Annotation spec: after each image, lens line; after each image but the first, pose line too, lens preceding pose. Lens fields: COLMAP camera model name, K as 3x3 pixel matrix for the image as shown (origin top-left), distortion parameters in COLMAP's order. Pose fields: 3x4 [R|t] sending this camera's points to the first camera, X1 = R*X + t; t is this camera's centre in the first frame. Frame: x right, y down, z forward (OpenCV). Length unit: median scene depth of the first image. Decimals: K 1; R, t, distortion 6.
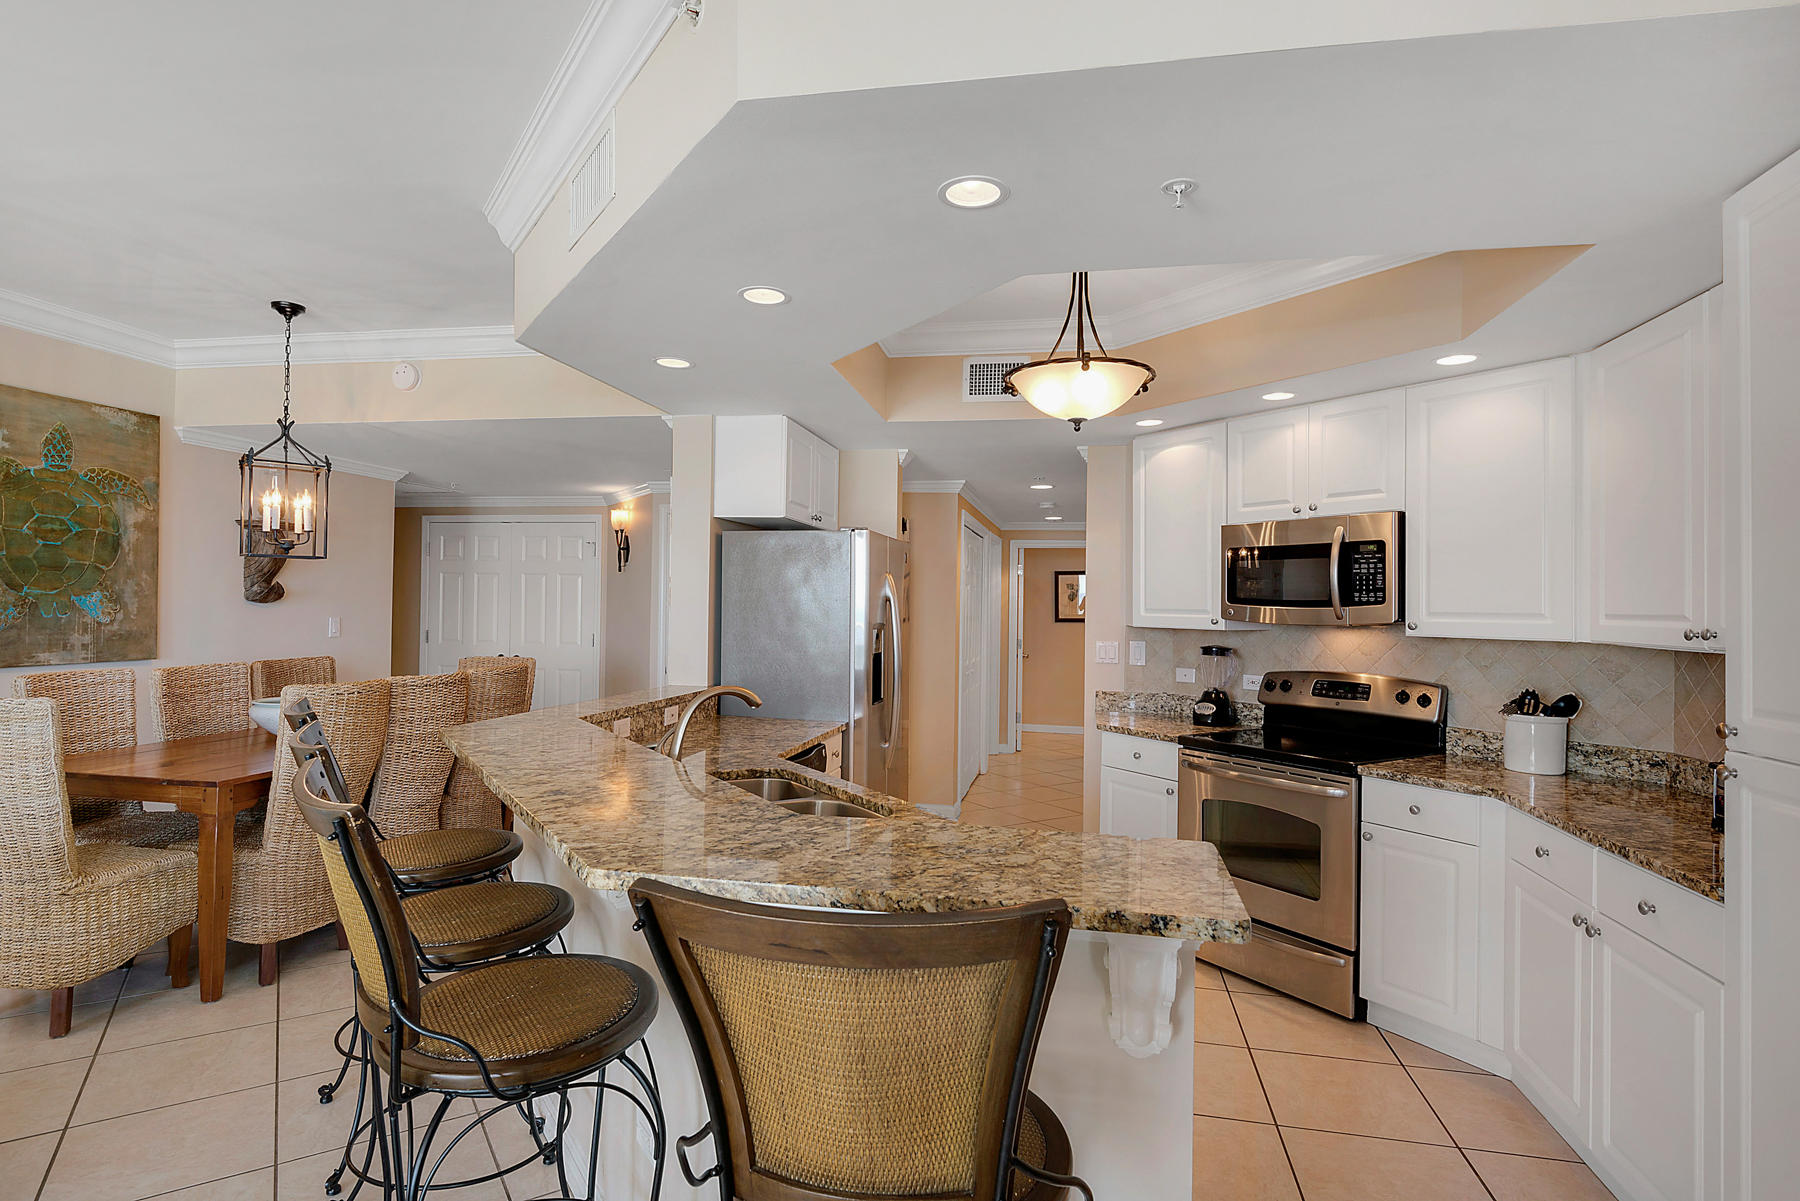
lens RADIAL K [[915.9, 0, 893.9], [0, 915.9, 595.6], [0, 0, 1]] dist [0.020636, -0.012154]
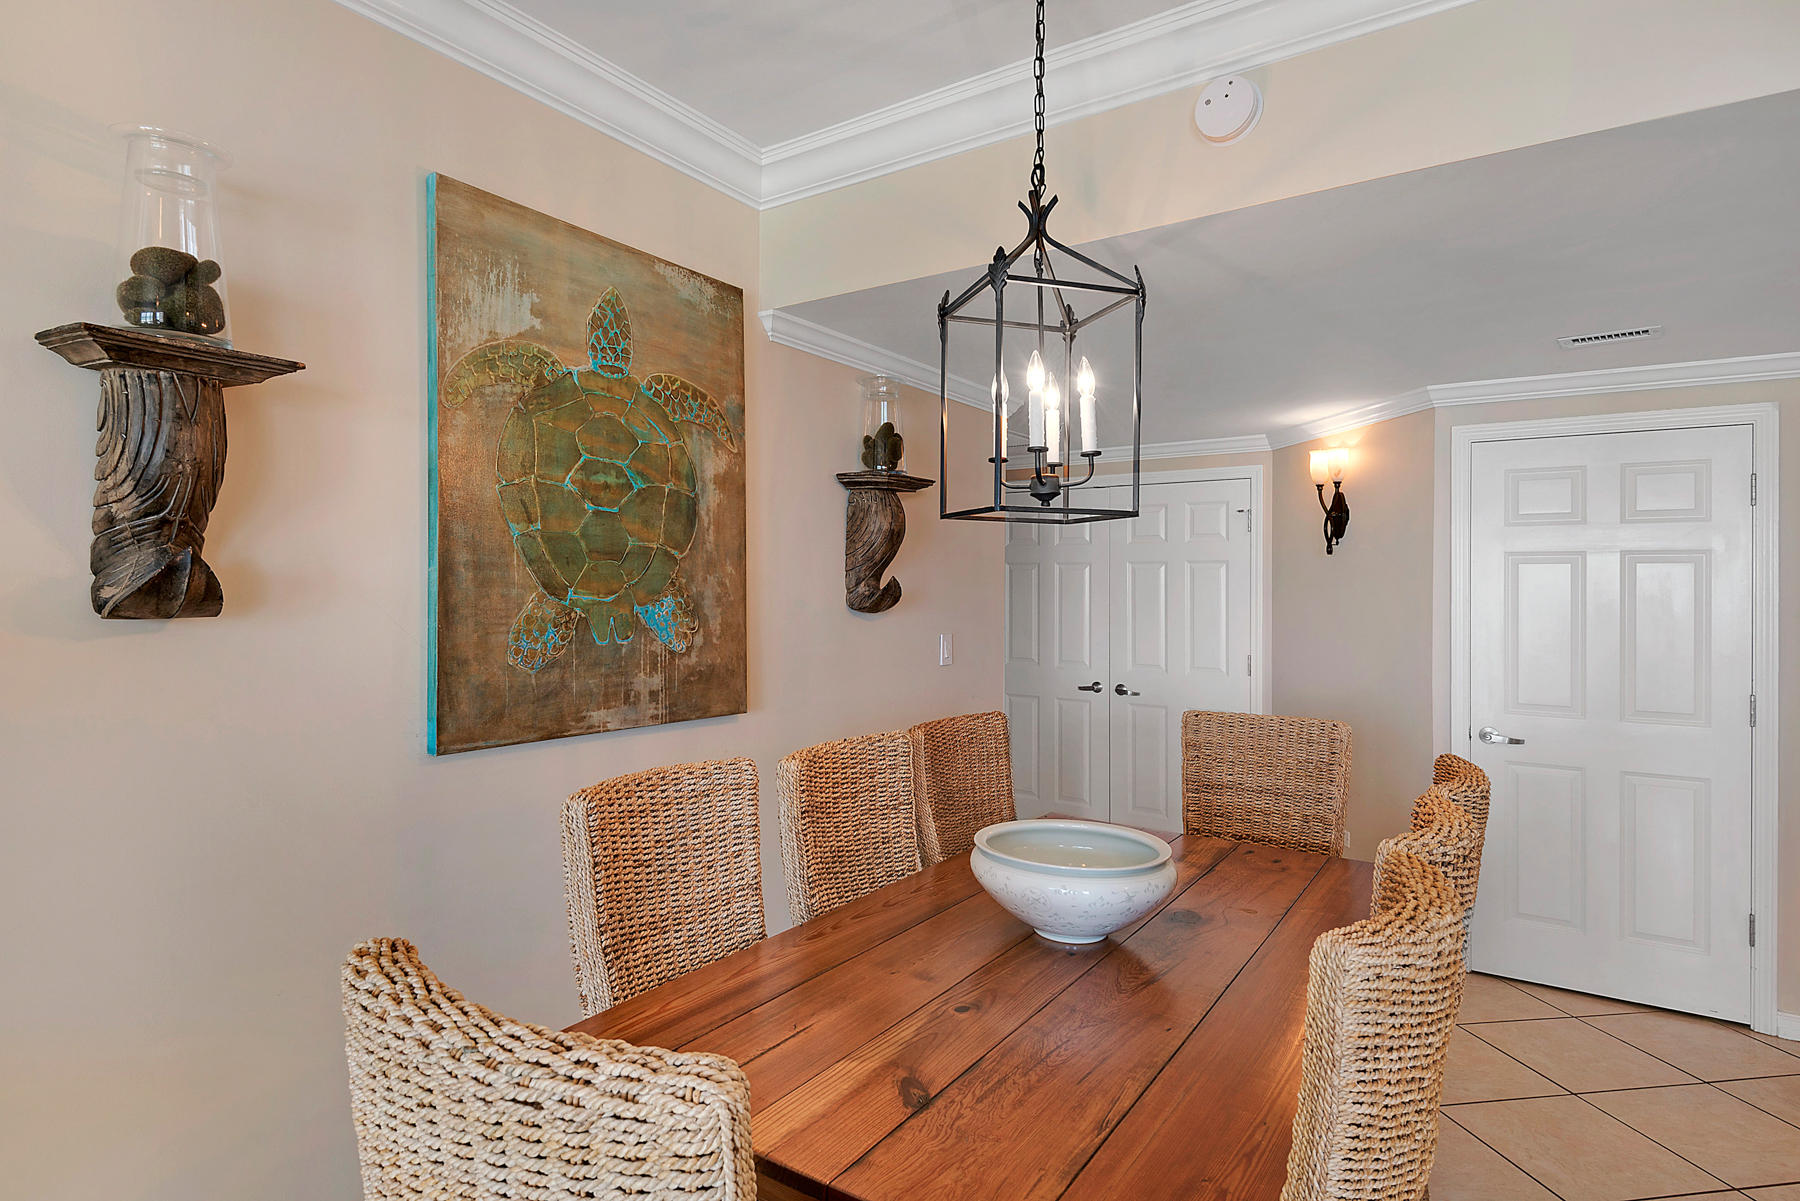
lens RADIAL K [[951.8, 0, 904.3], [0, 951.8, 615.2], [0, 0, 1]] dist [0.056026, 0.000257]
pose [[0.923634, 0.003992, -0.383256, -0.544298], [0.006221, 0.999658, 0.025405, -0.007492], [0.383226, -0.025849, 0.923293, 0.556288]]
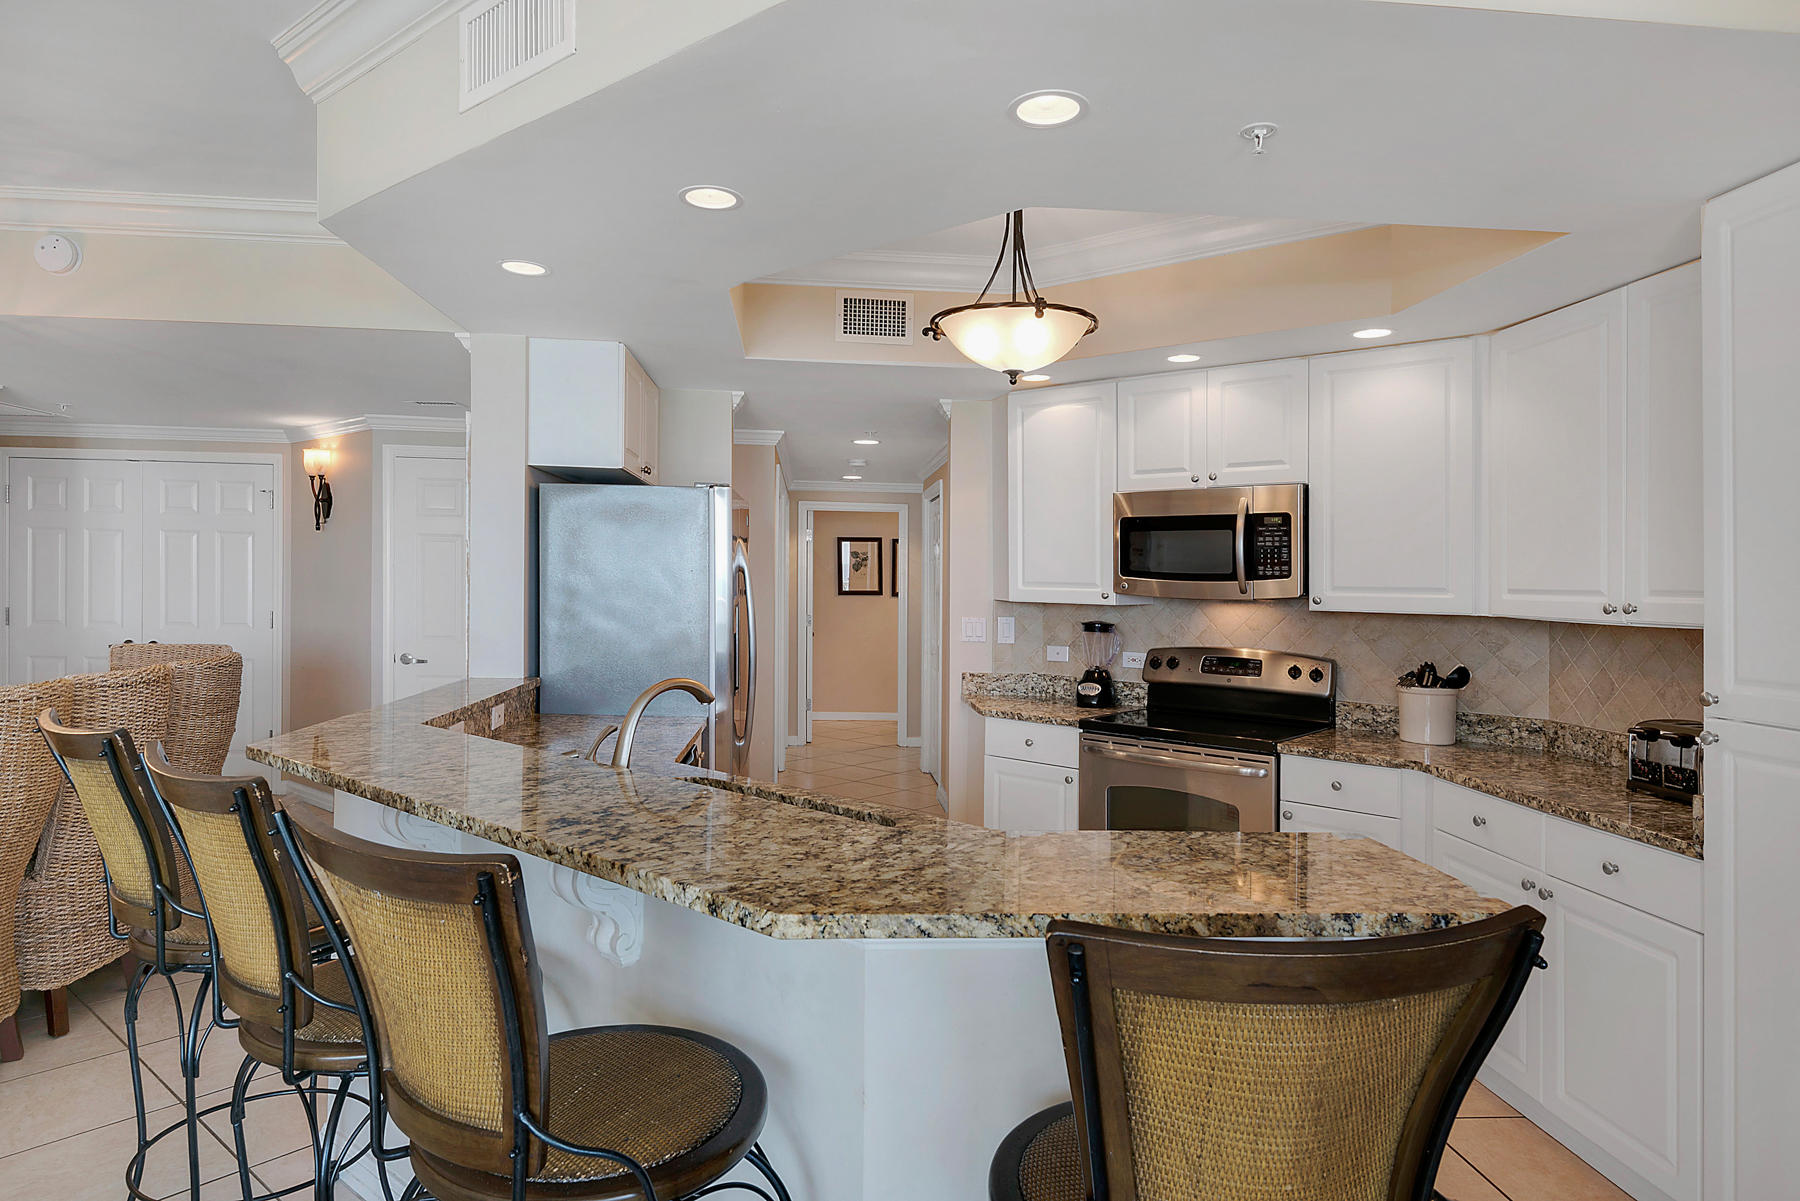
lens RADIAL K [[1052.8, 0, 875.8], [0, 1052.8, 577.3], [0, 0, 1]] dist [0.015364, -0.000058]
pose [[0.960858, 0.003421, 0.277022, -0.164424], [-0.007192, 0.999895, 0.012600, -0.002092], [-0.276949, -0.014100, 0.960781, 0.035001]]
